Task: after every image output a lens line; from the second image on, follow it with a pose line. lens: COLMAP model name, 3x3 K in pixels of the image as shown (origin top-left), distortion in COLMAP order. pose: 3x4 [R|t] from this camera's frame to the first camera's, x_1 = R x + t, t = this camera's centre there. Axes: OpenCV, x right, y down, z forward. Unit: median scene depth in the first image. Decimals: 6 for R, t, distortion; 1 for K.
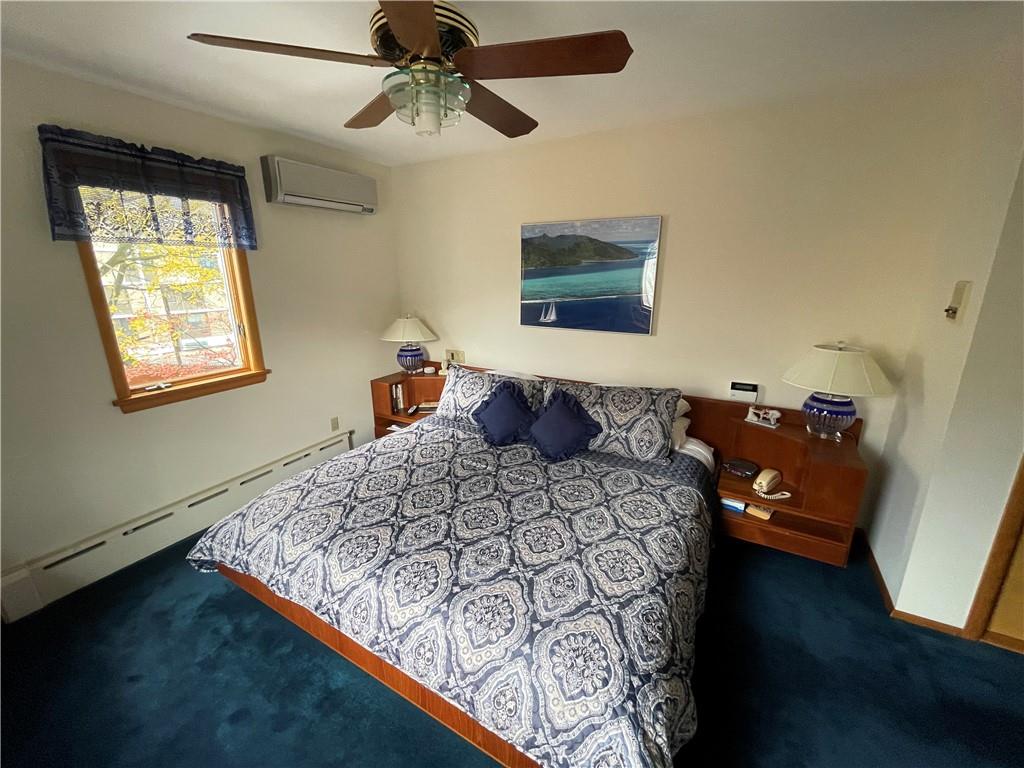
lens RADIAL K [[420.5, 0, 496.9], [0, 420.5, 382.5], [0, 0, 1]] dist [0.018316, -0.000123]
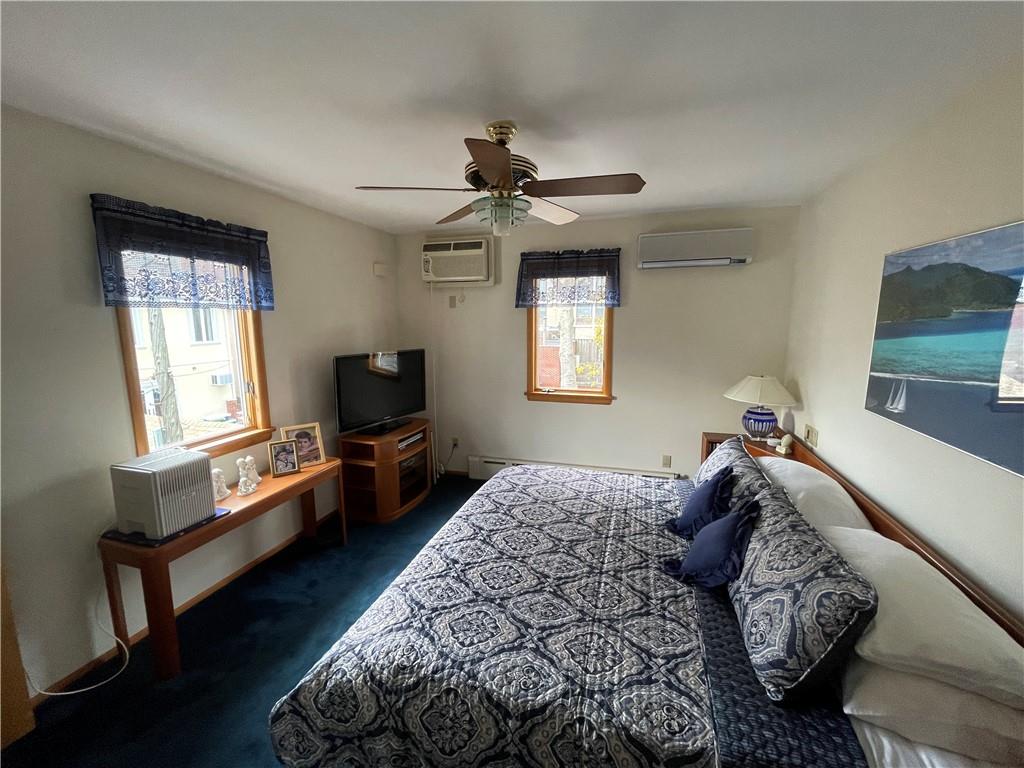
lens RADIAL K [[412.1, 0, 512.0], [0, 412.1, 384.0], [0, 0, 1]] dist [-0.000547, -0.000155]
pose [[0.221121, 0.158175, -0.962334, 0.683815], [-0.250117, 0.962954, 0.100806, -0.134444], [0.942628, 0.218406, 0.252491, 0.438091]]
